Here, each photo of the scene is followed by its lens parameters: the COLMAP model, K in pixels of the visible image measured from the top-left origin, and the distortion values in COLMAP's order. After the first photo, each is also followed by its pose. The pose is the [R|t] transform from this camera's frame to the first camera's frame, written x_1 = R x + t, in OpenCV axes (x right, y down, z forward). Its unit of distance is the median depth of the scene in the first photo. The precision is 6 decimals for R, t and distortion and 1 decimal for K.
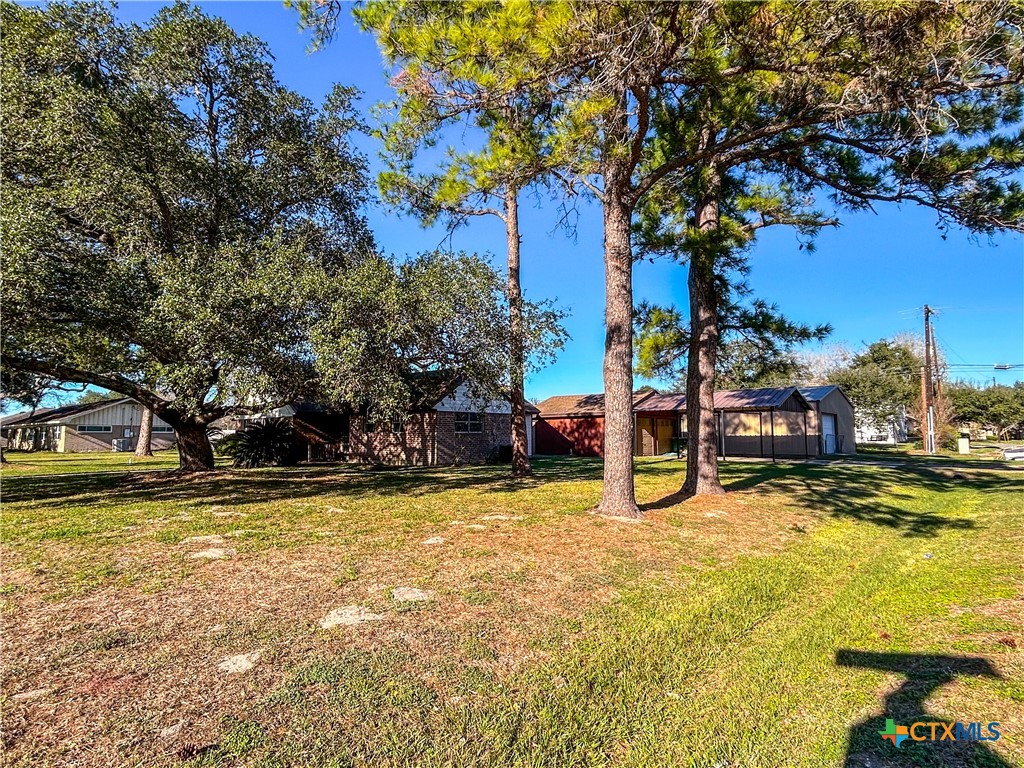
lens RADIAL K [[608.5, 0, 512.0], [0, 608.5, 384.0], [0, 0, 1]] dist [-0.001013, -0.000192]
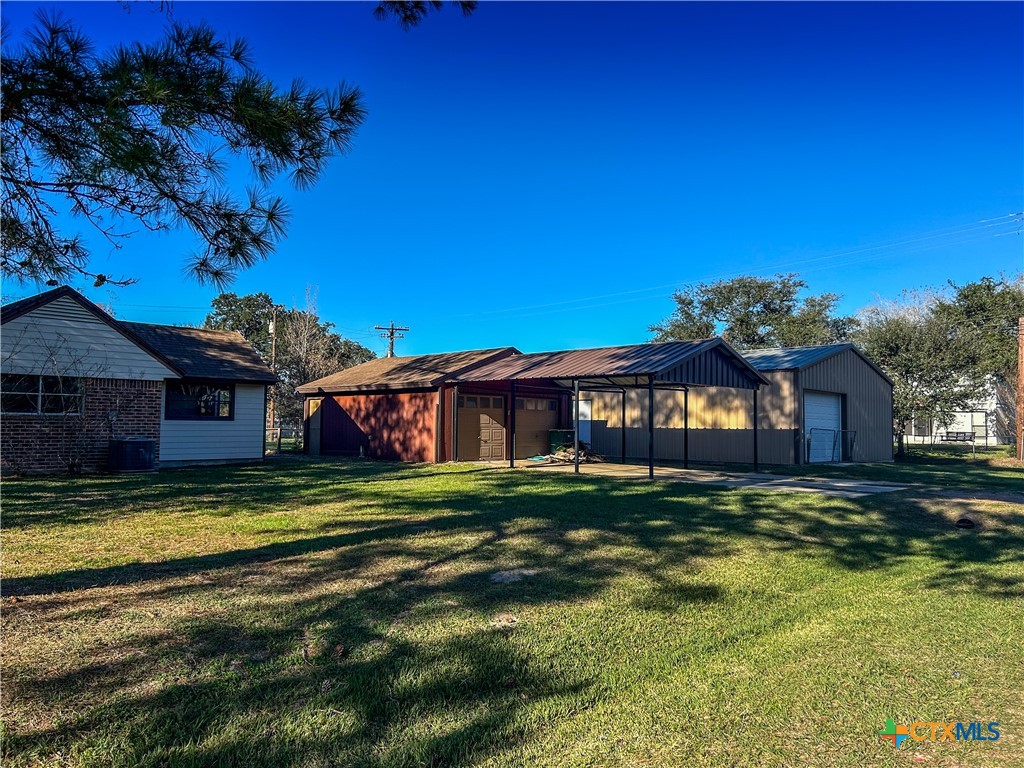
lens RADIAL K [[771.4, 0, 512.0], [0, 771.4, 384.0], [0, 0, 1]] dist [0.002782, 0.000412]
pose [[0.997117, 0.011358, -0.075029, 0.291018], [-0.008878, 0.999406, 0.033302, 0.020361], [0.075362, -0.032540, 0.996625, 0.262935]]
